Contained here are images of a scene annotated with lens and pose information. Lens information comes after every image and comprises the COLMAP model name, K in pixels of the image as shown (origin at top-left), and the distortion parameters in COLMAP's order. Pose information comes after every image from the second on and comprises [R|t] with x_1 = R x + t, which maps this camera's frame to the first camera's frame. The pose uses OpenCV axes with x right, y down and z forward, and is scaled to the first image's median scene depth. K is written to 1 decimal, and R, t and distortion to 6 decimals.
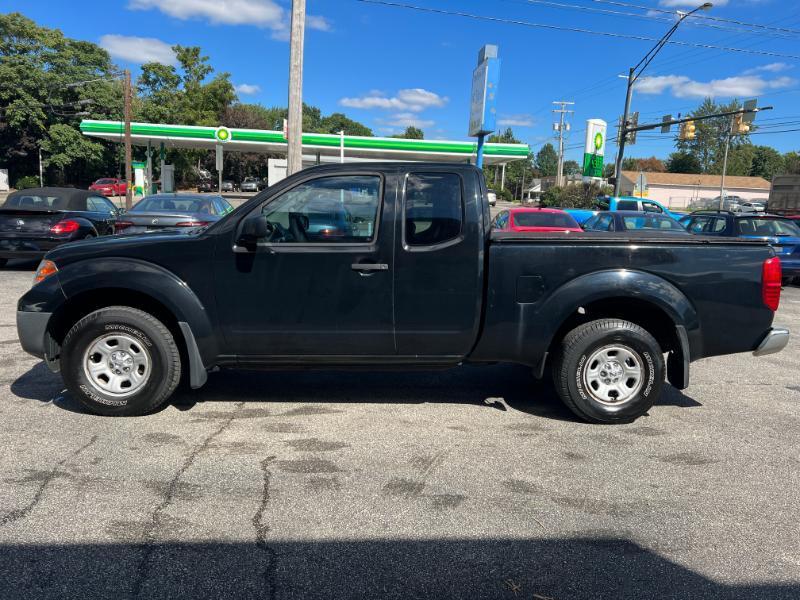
lens RADIAL K [[607.8, 0, 398.7], [0, 607.8, 300.0], [0, 0, 1]] dist [0.045239, -0.049901]
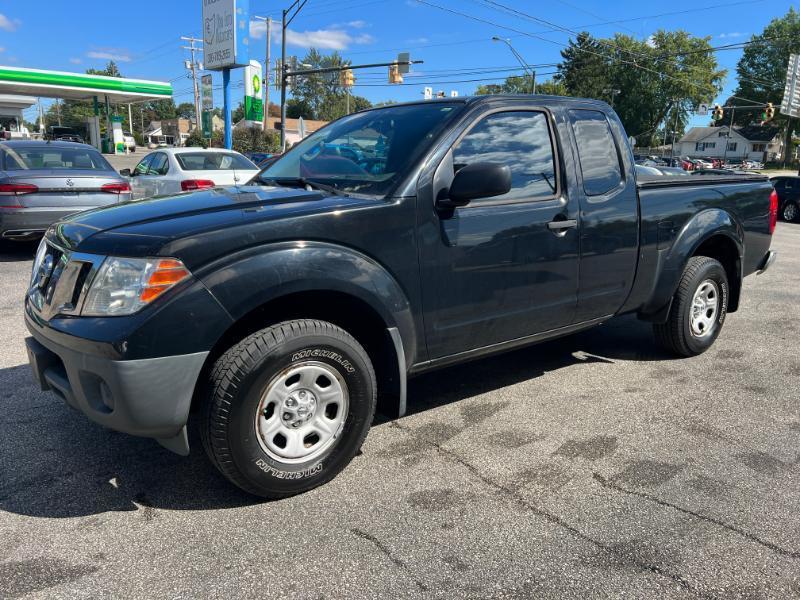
lens RADIAL K [[607.8, 0, 398.7], [0, 607.8, 300.0], [0, 0, 1]] dist [0.045239, -0.049901]
pose [[0.819855, -0.144713, 0.553982, -0.613714], [0.096643, 0.988627, 0.115228, -0.061137], [-0.564357, -0.040932, 0.824516, 0.377896]]
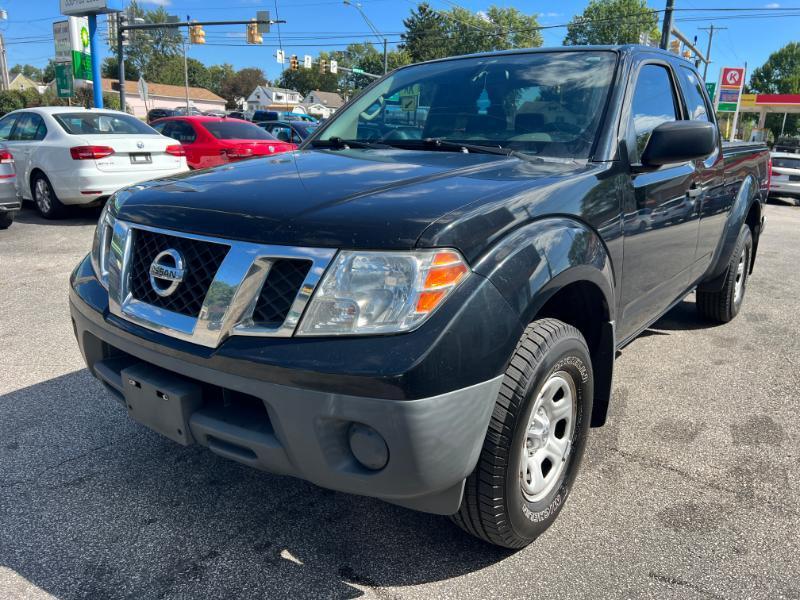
lens RADIAL K [[609.8, 0, 403.8], [0, 609.8, 301.7], [0, 0, 1]] dist [0.041886, -0.048642]
pose [[0.643284, -0.216232, 0.734459, -0.759143], [0.111308, 0.975511, 0.189710, -0.093435], [-0.757494, -0.040286, 0.651598, 0.667024]]
